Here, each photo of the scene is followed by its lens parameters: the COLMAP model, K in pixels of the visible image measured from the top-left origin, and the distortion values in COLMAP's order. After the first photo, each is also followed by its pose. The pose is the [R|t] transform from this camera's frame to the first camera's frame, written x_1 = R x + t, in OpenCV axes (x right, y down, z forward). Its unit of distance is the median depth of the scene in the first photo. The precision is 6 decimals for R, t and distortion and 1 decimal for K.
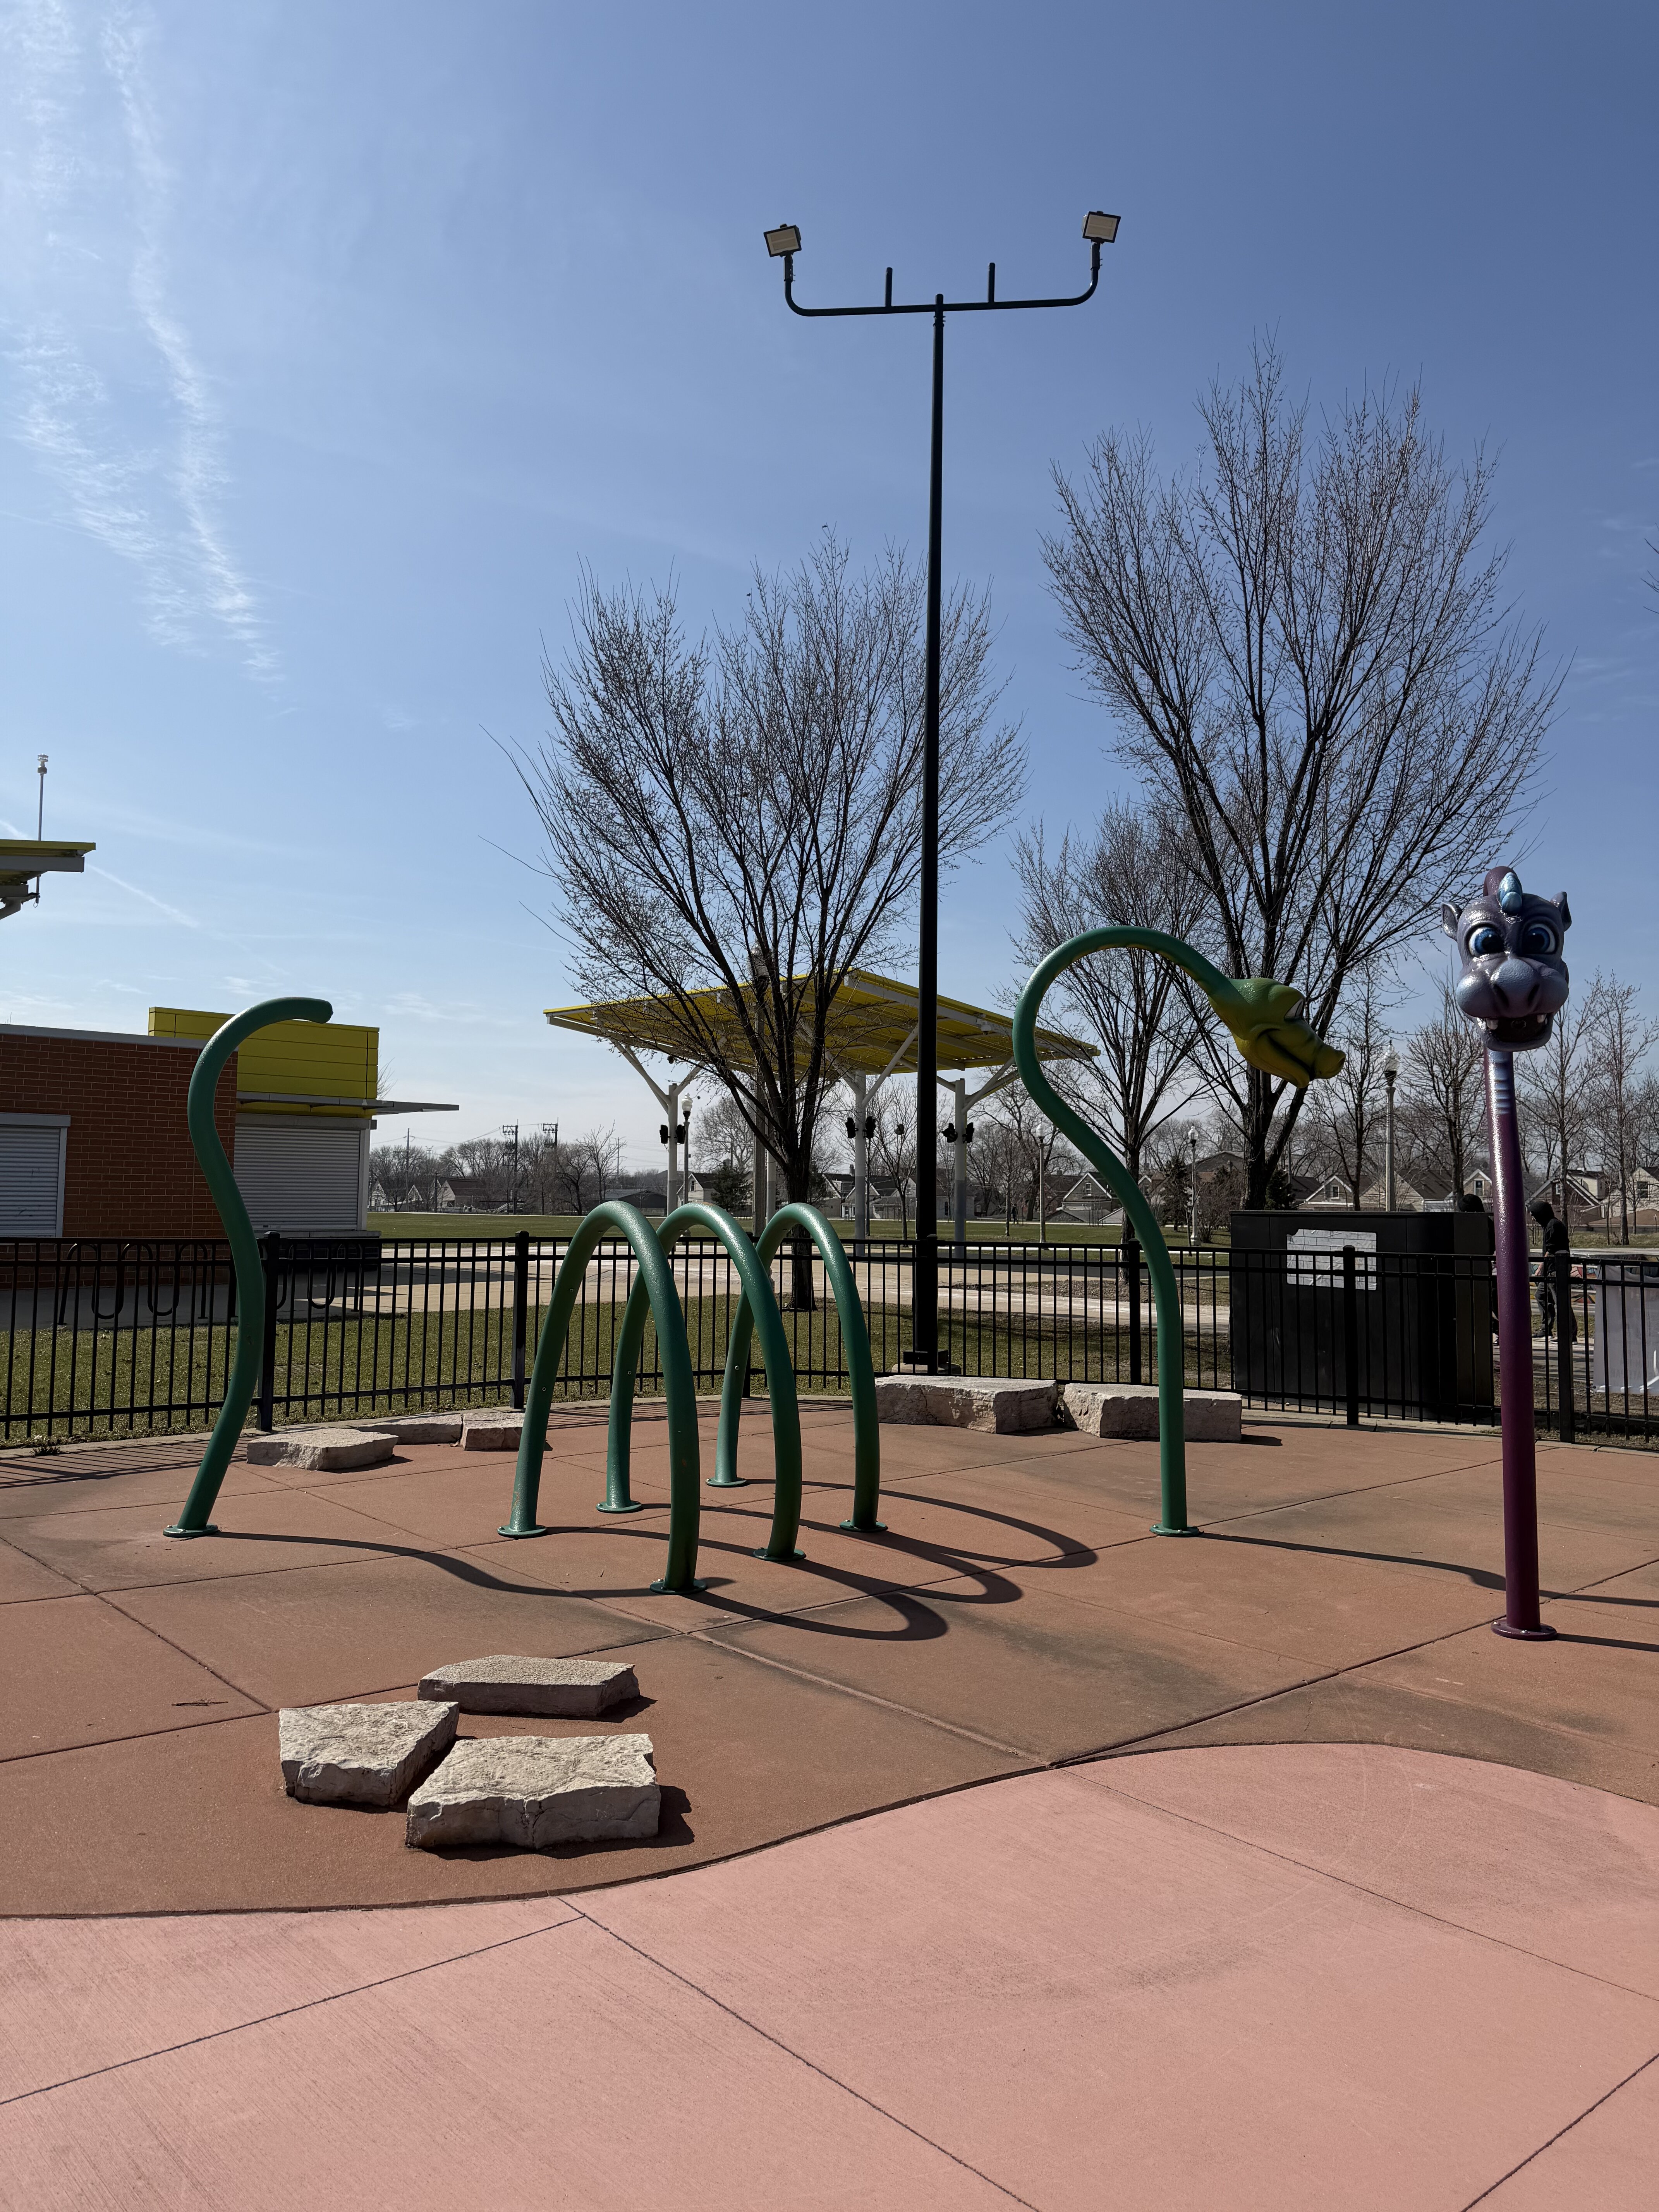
lens RADIAL K [[1569.3, 0, 827.1], [0, 1569.3, 1100.7], [0, 0, 1]] dist [0.059139, -0.061611]
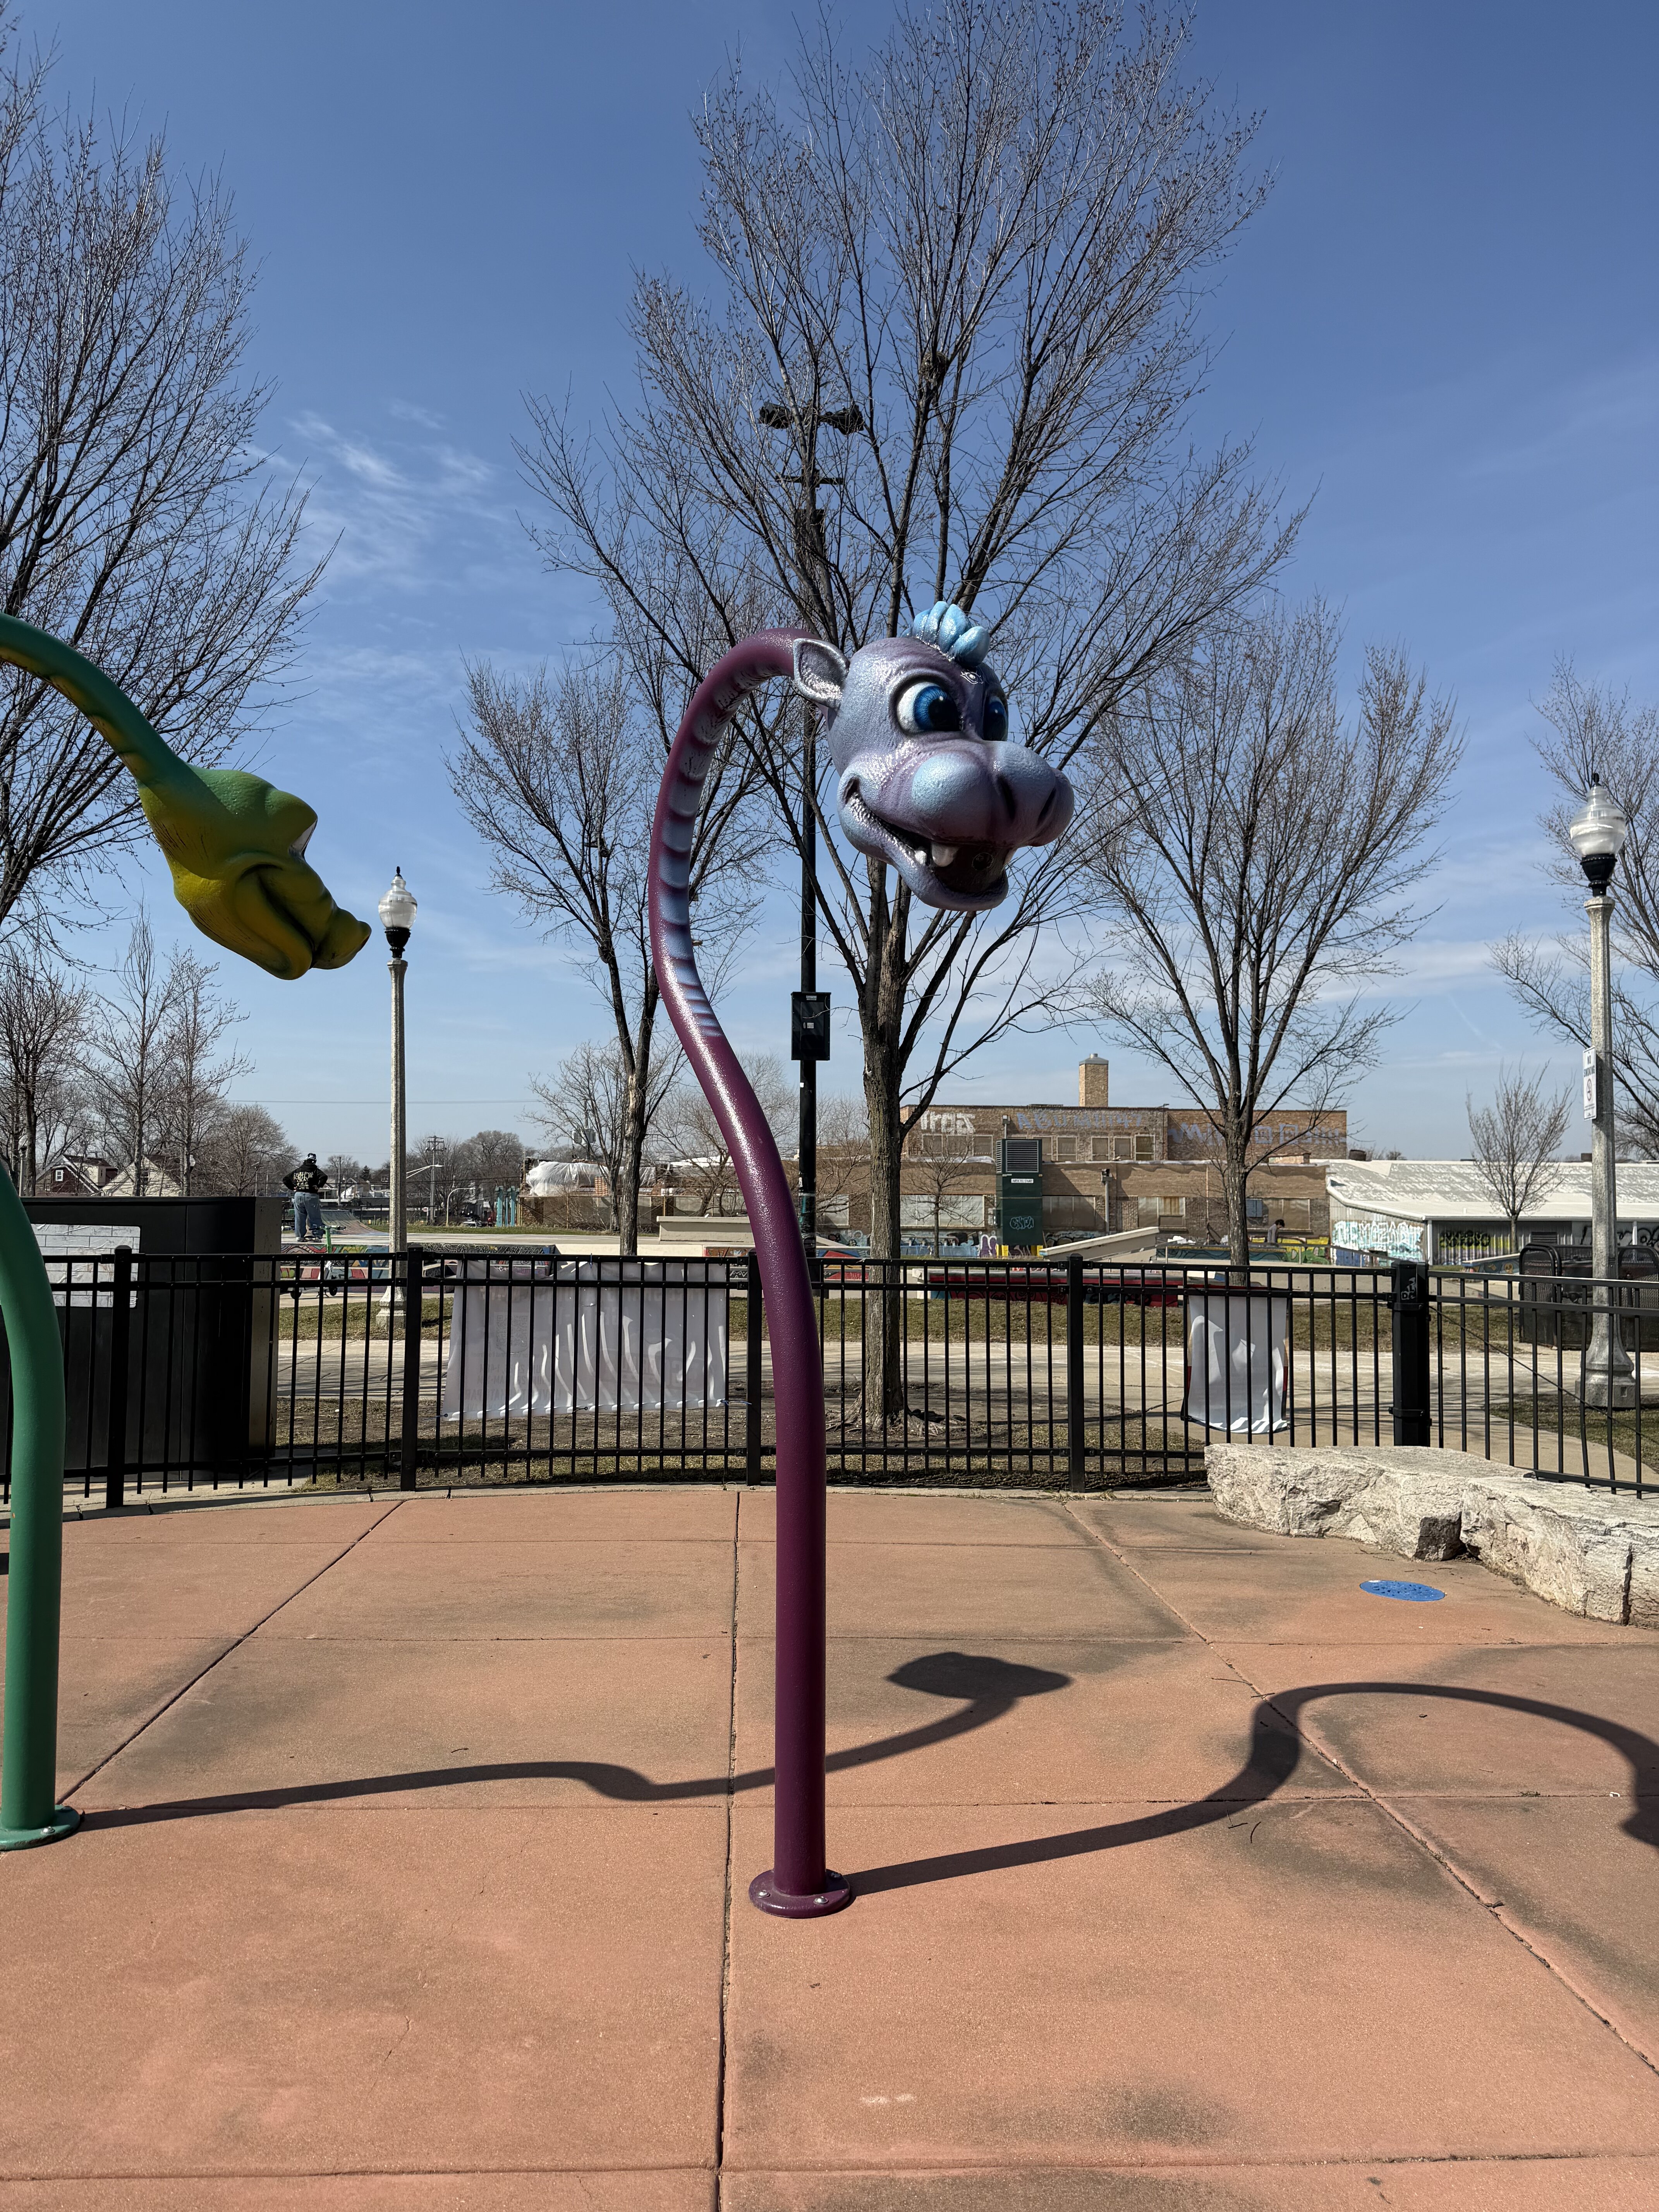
lens RADIAL K [[1569.3, 0, 831.5], [0, 1569.3, 1108.6], [0, 0, 1]] dist [0.059139, -0.061611]
pose [[0.623898, 0.041949, 0.780379, -0.017268], [-0.052146, 0.998568, -0.011988, 0.024744], [-0.779764, -0.033214, 0.625191, 0.335792]]
